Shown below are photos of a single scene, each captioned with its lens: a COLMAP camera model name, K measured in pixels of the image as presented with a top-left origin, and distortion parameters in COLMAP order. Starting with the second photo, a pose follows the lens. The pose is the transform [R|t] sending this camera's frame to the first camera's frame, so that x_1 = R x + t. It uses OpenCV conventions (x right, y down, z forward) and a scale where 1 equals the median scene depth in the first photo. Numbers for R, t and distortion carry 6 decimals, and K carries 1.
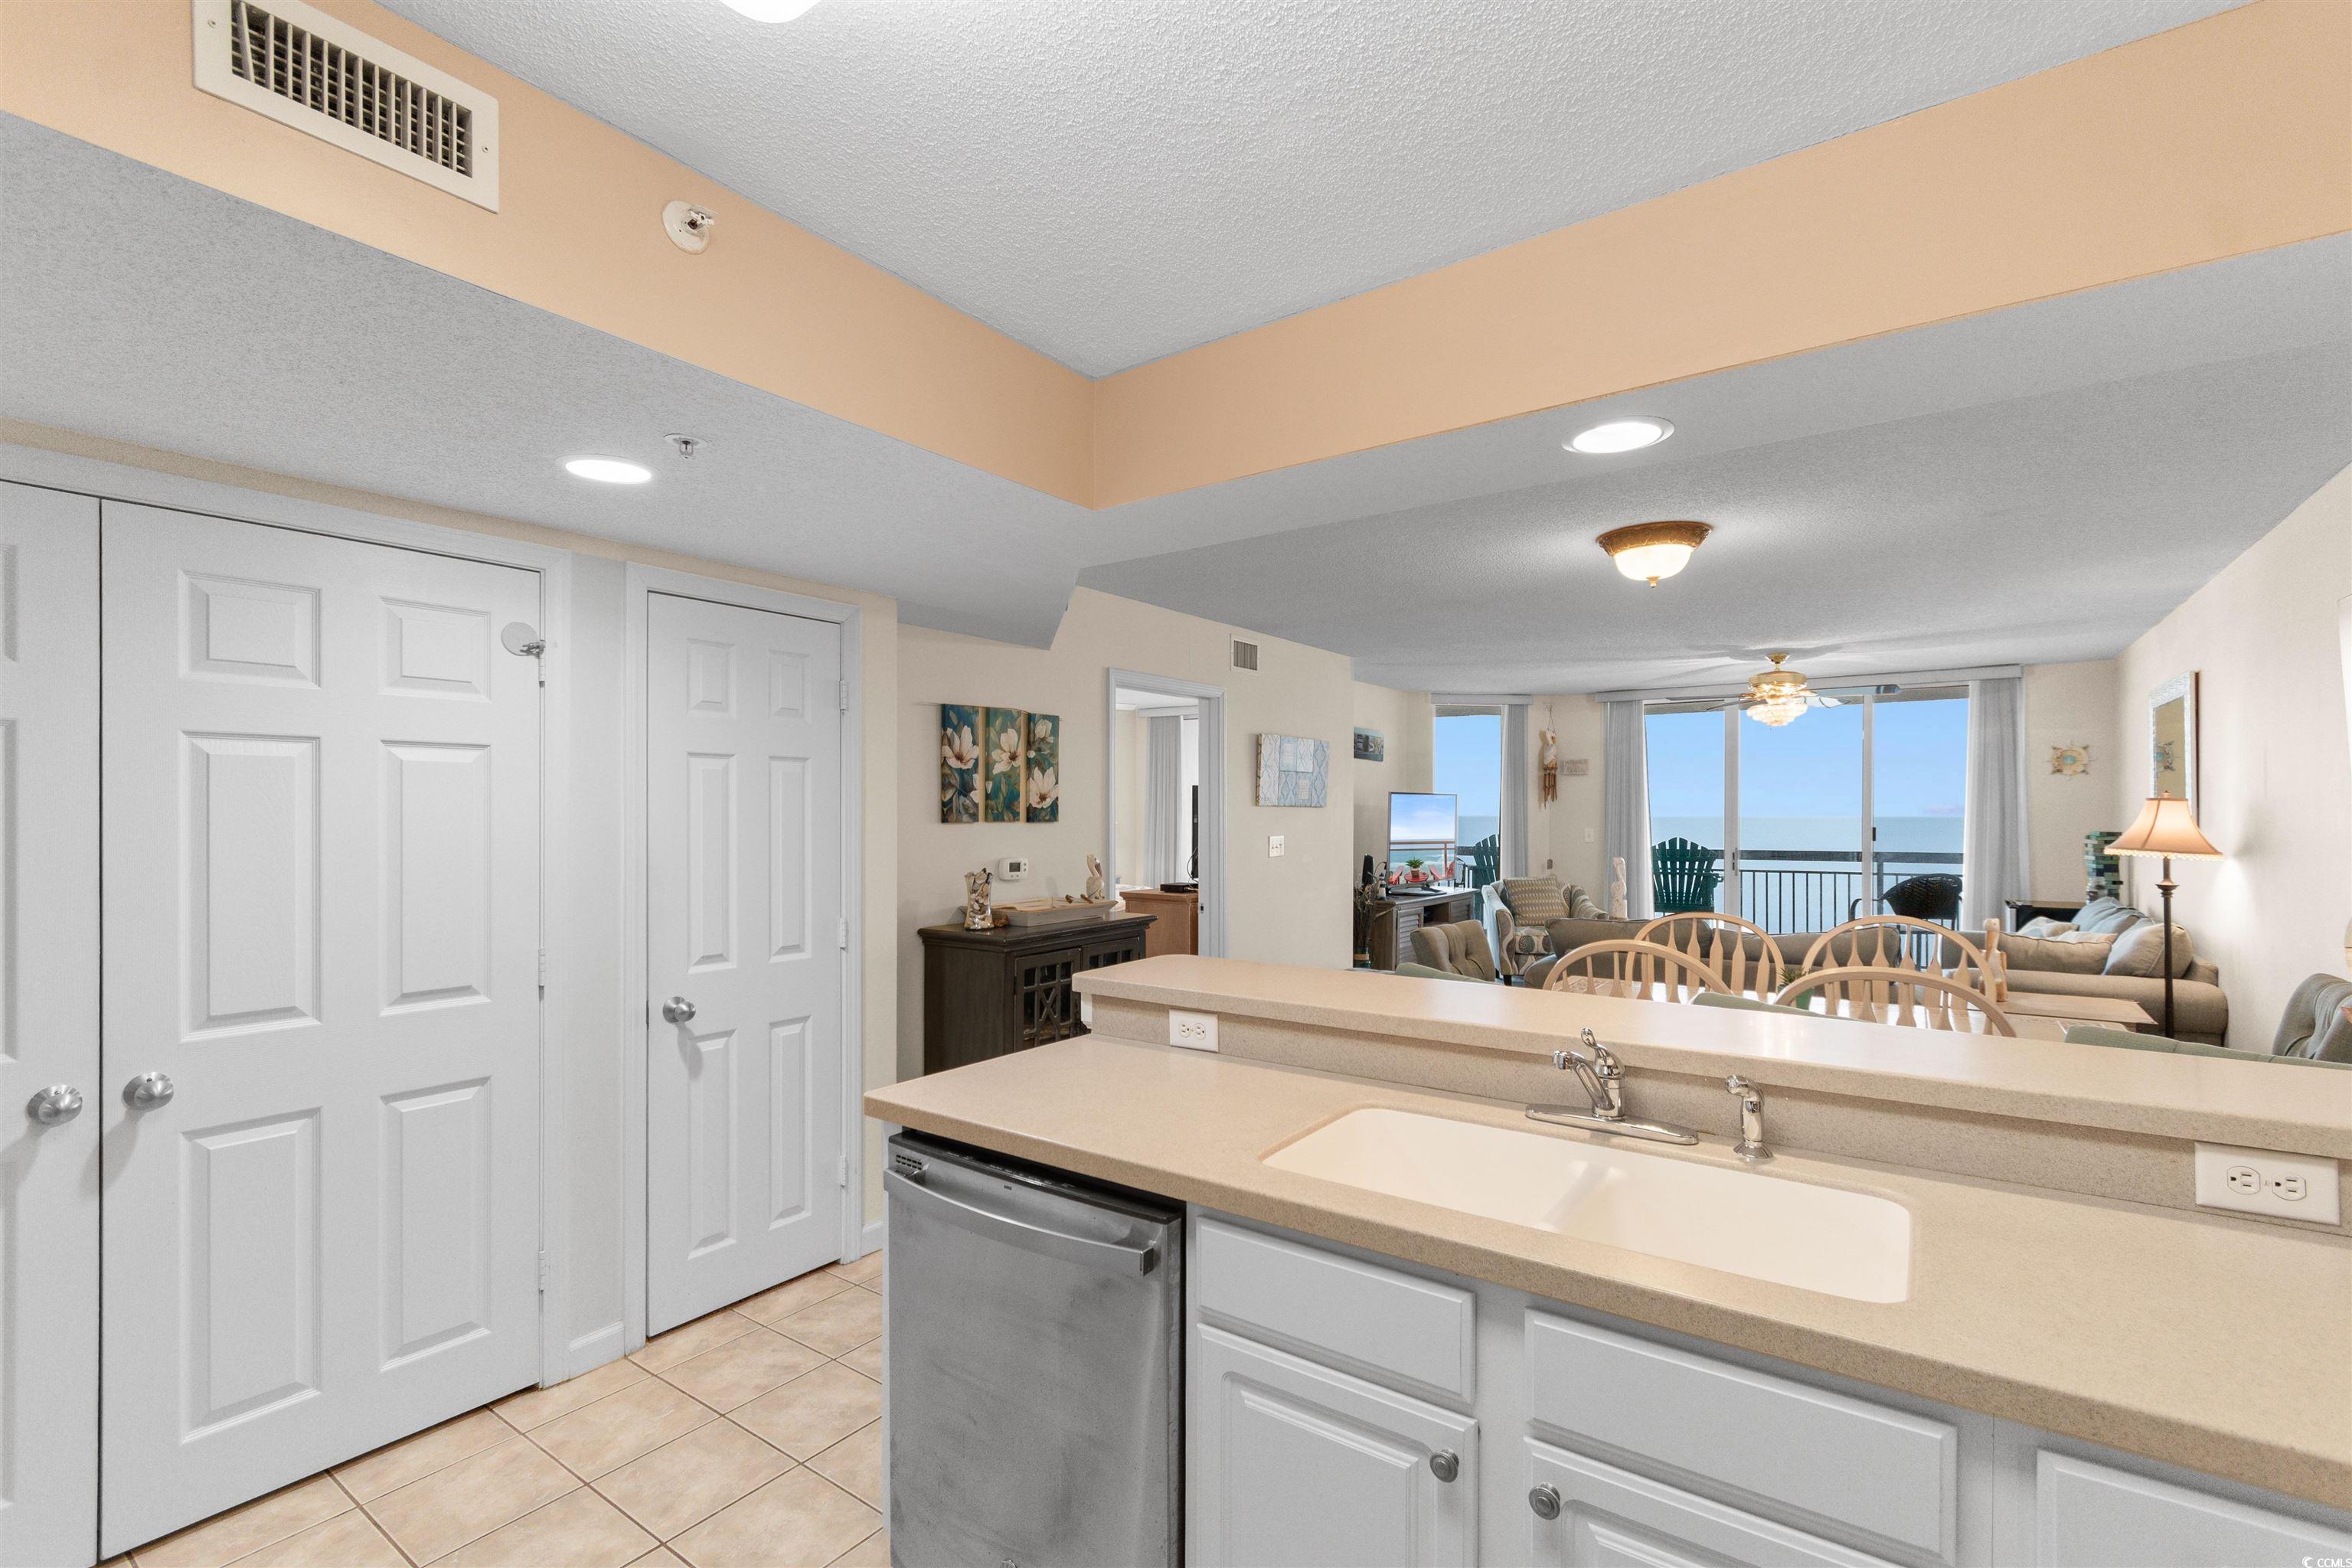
lens RADIAL K [[1048.9, 0, 1167.6], [0, 1048.9, 810.3], [0, 0, 1]] dist [-0.000321, -0.000555]
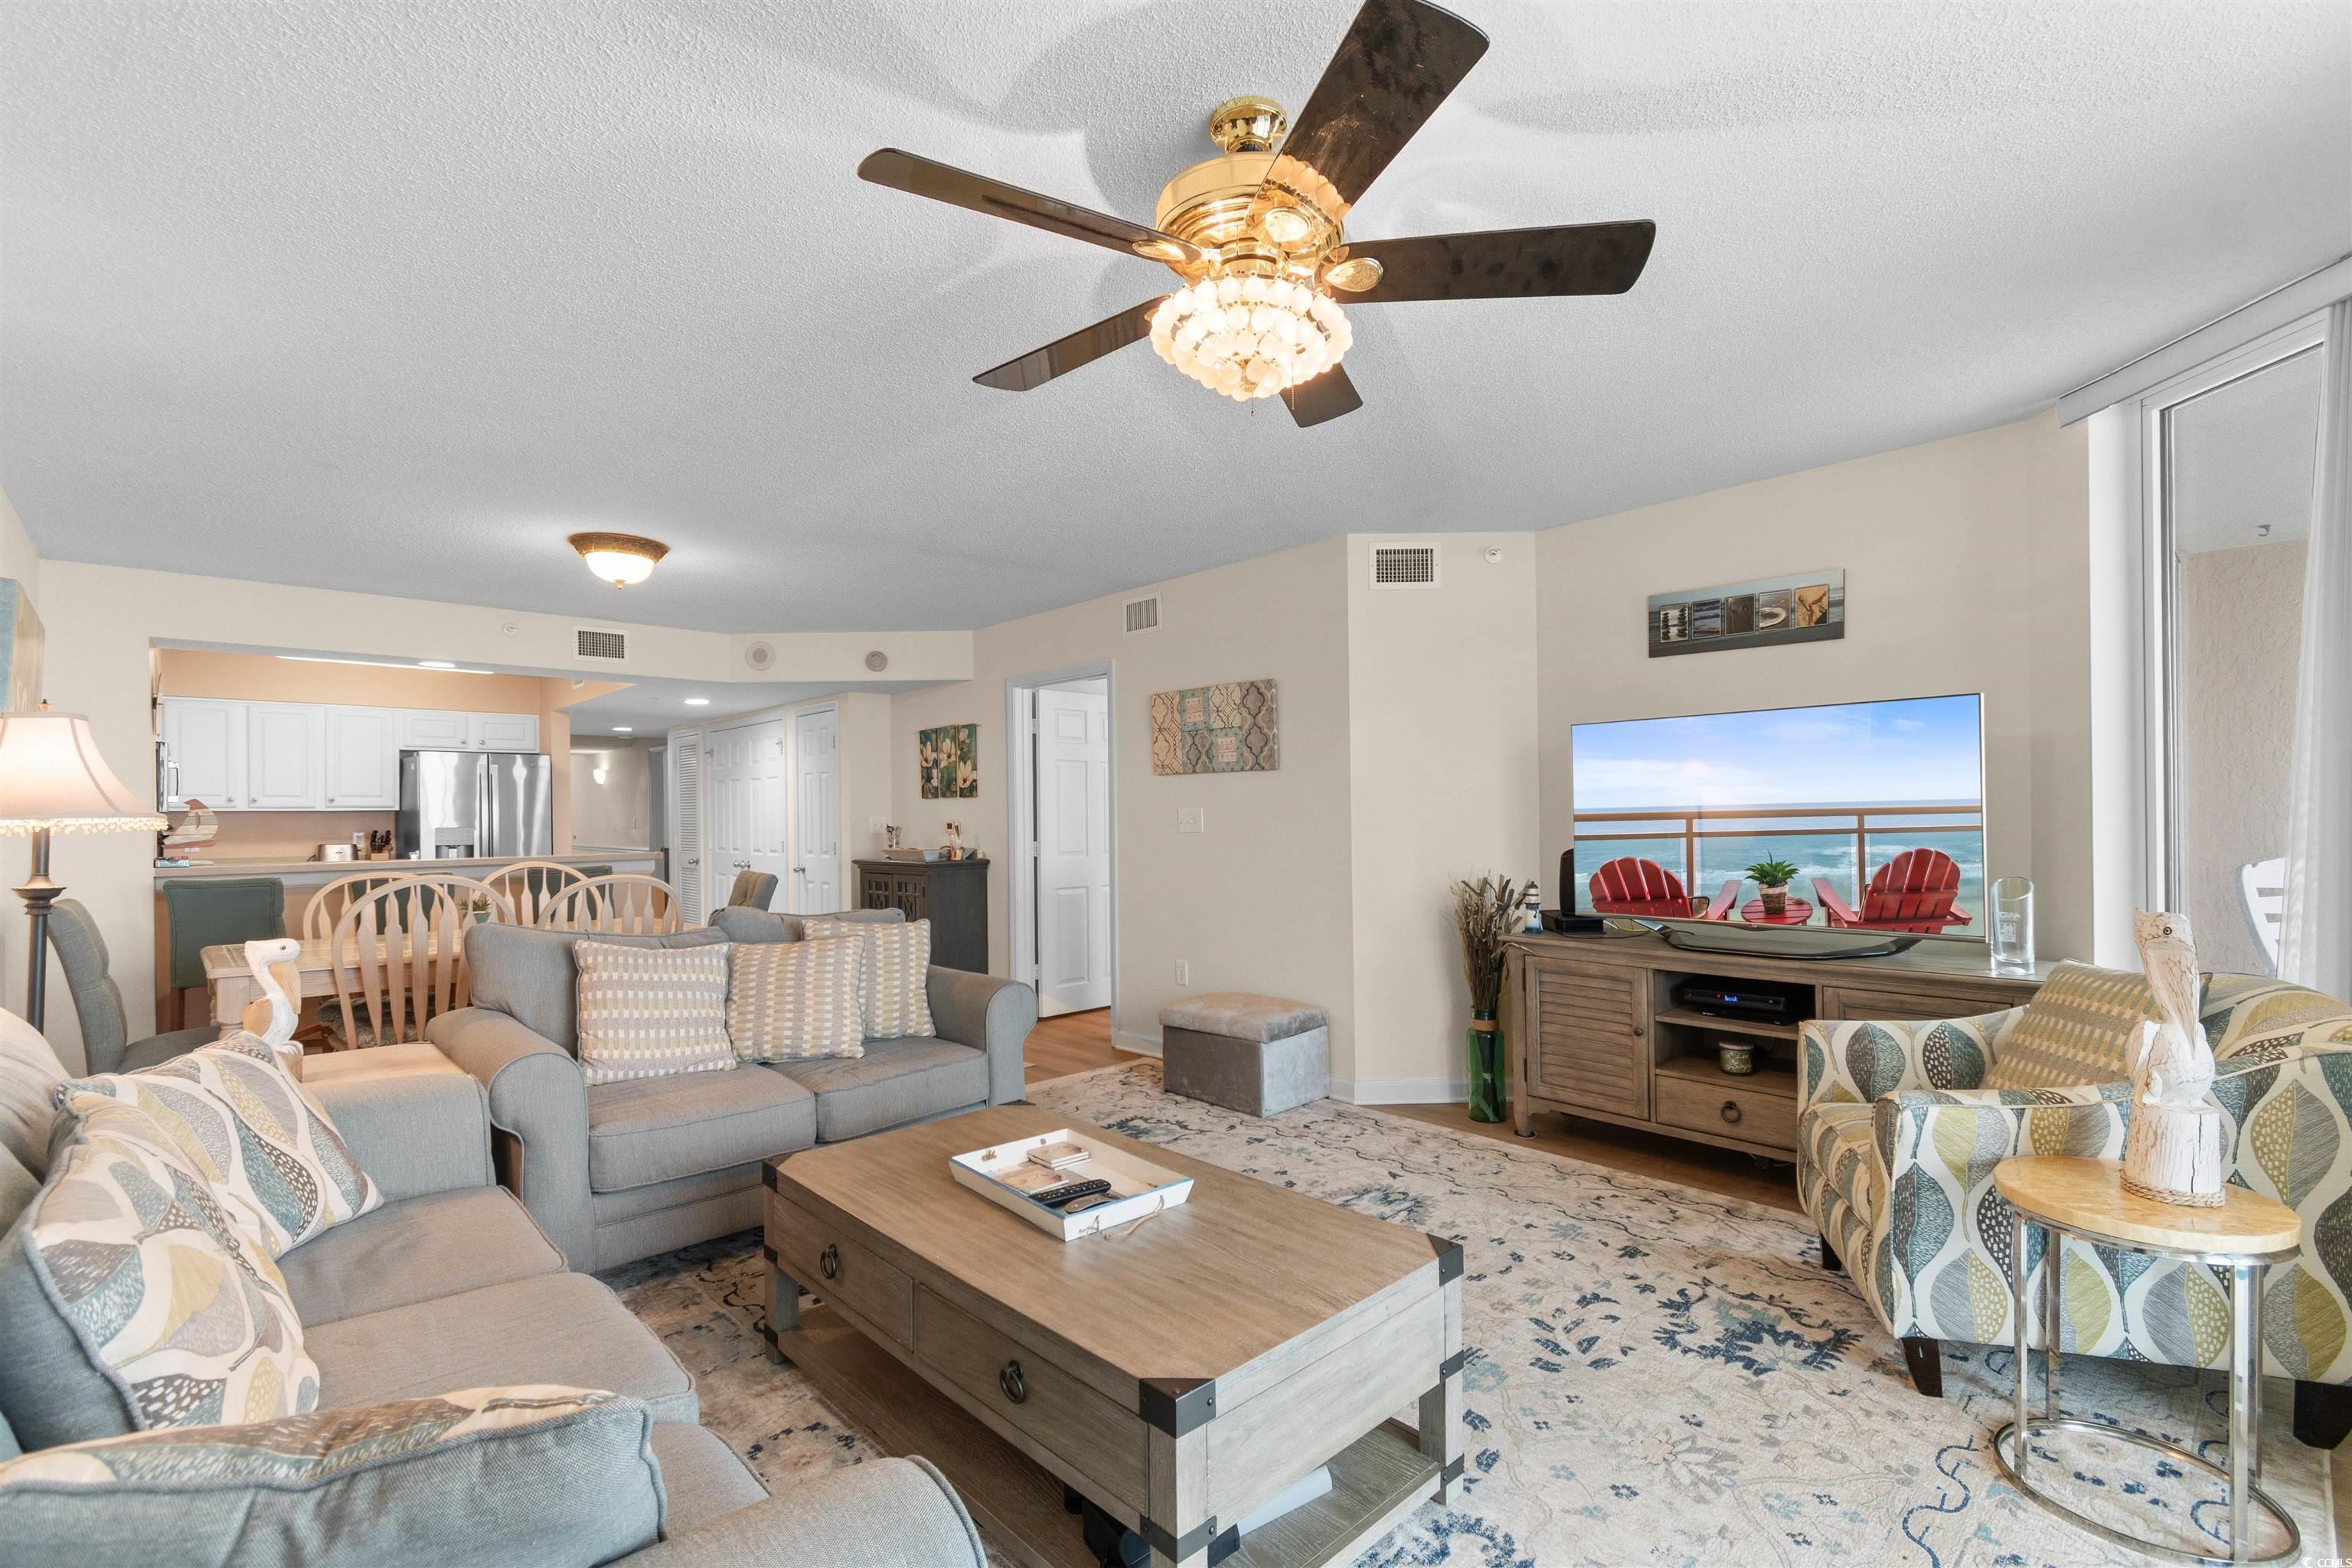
lens RADIAL K [[1048.9, 0, 1167.6], [0, 1048.9, 810.3], [0, 0, 1]] dist [-0.000321, -0.000555]
pose [[-0.188625, -0.002940, -0.982045, 0.840669], [0.012636, 0.999905, -0.005421, 0.027416], [0.981968, -0.013432, -0.188570, 1.016653]]
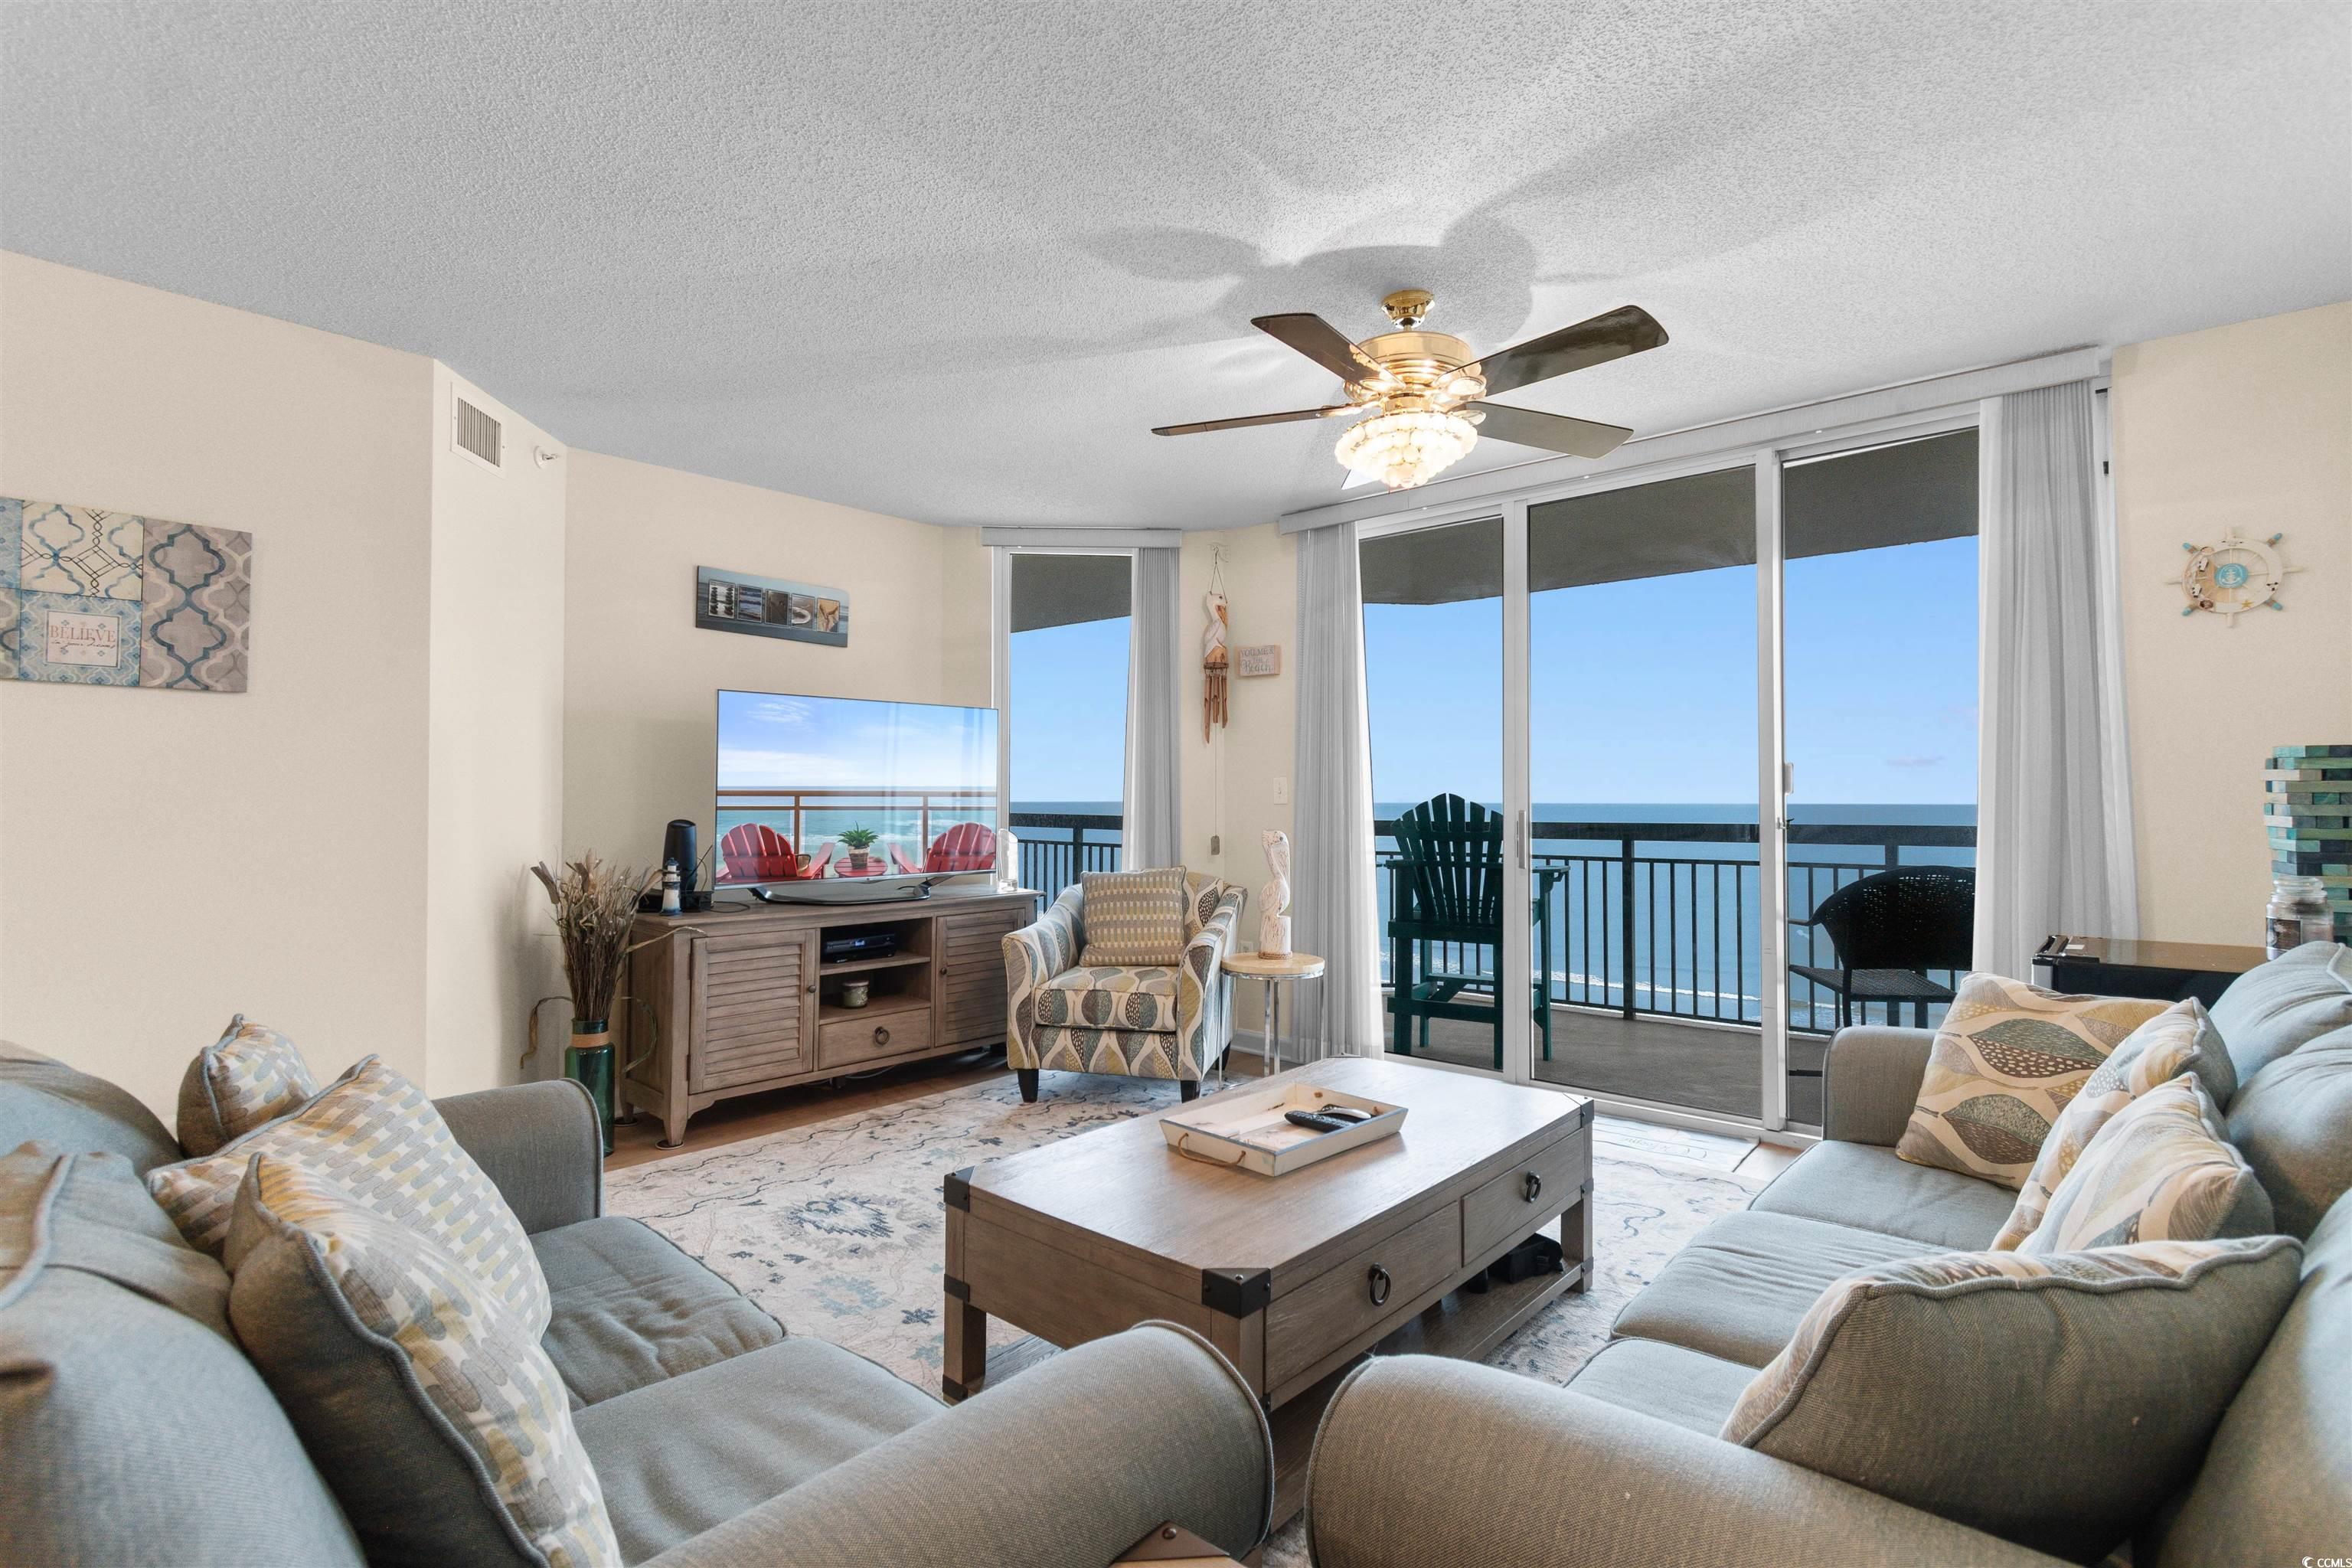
lens RADIAL K [[1115.6, 0, 1168.8], [0, 1115.6, 790.0], [0, 0, 1]] dist [-0.006421, -0.000545]
pose [[0.995845, -0.000742, -0.091062, 0.529038], [0.000255, 0.999986, -0.005363, 0.035489], [0.091065, 0.005317, 0.995831, 0.581180]]
